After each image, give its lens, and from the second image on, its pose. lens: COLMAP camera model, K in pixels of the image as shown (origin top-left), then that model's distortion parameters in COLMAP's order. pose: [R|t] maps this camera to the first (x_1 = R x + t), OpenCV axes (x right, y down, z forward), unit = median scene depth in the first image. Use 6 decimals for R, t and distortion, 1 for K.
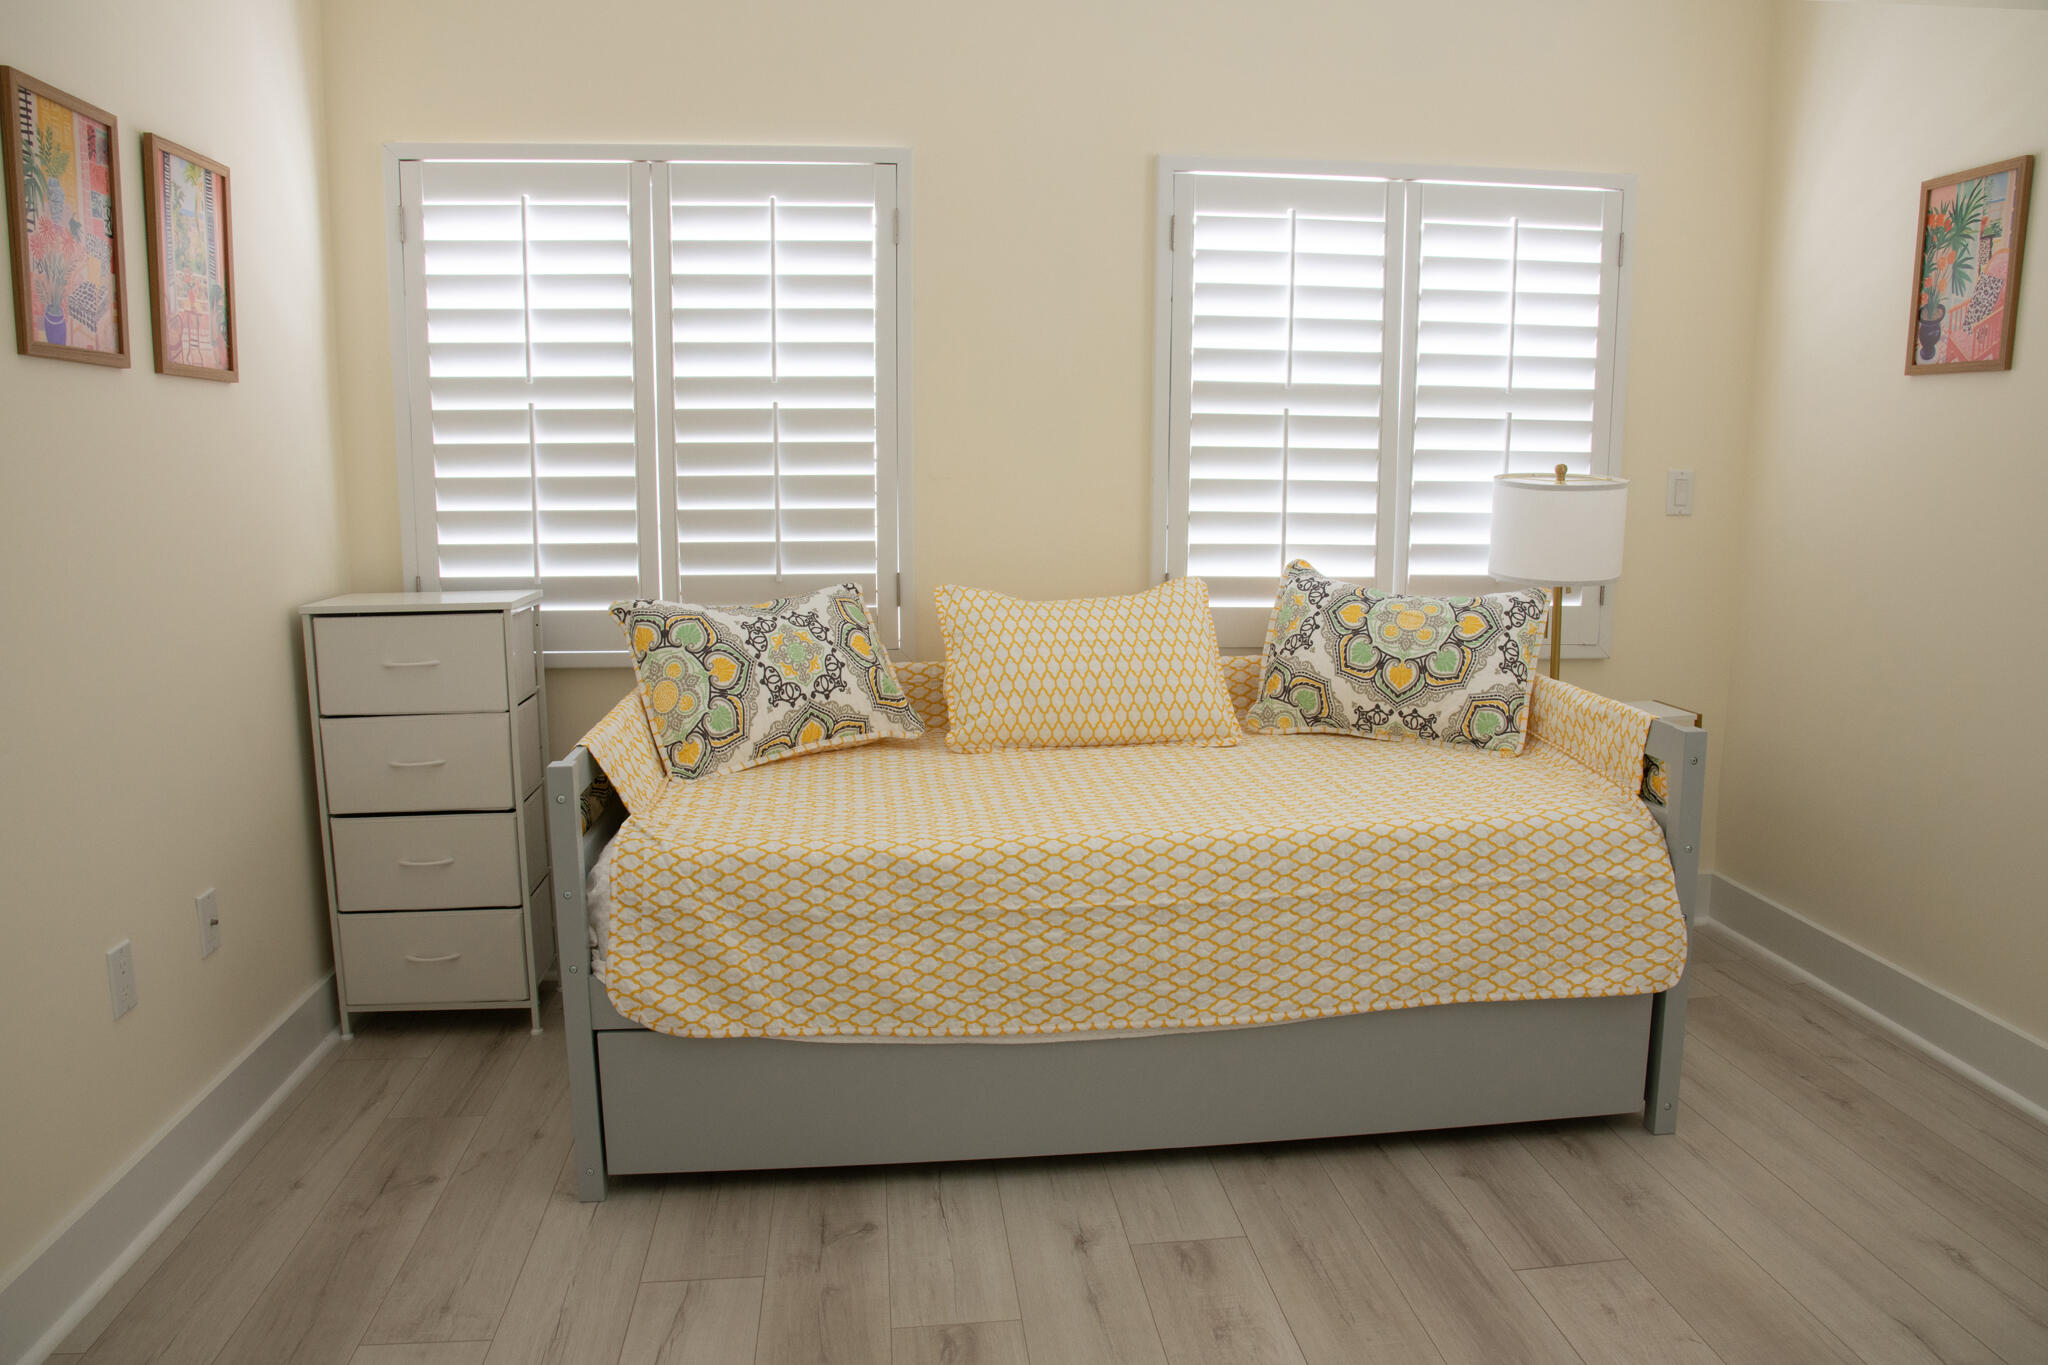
lens RADIAL K [[1397.4, 0, 1024.0], [0, 1397.4, 682.5], [0, 0, 1]] dist [-0.113967, 0.086054]
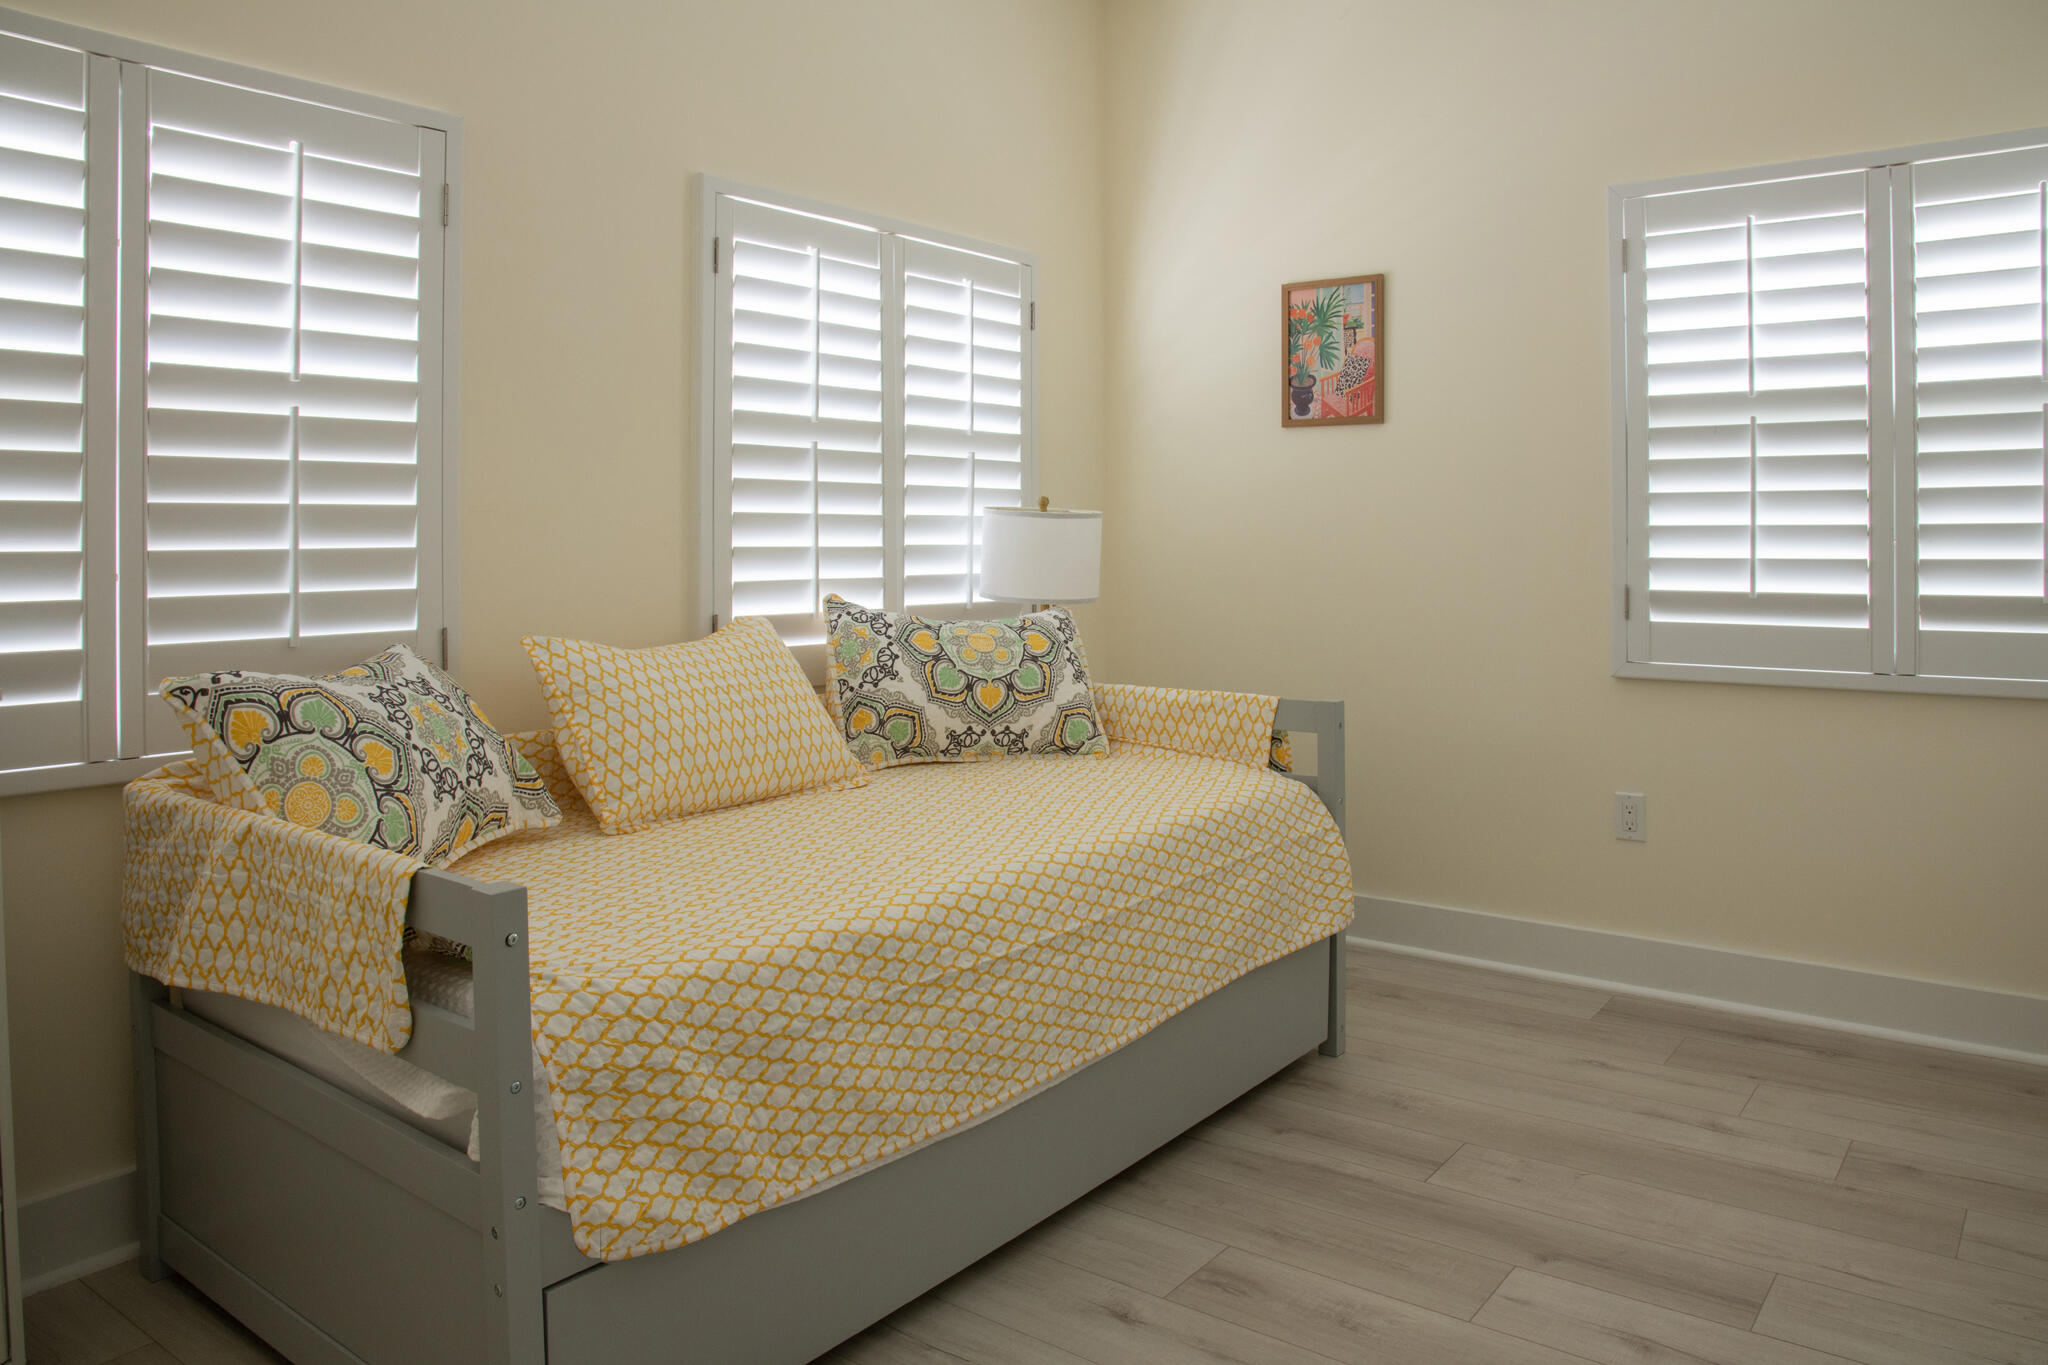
lens RADIAL K [[1383.5, 0, 1023.9], [0, 1383.5, 532.3], [0, 0, 1]] dist [-0.056287, 0.001511]
pose [[0.718711, -0.005258, 0.695289, -0.459690], [0.118585, 0.986248, -0.115122, -0.003629], [-0.685122, 0.165190, 0.709450, 0.244878]]
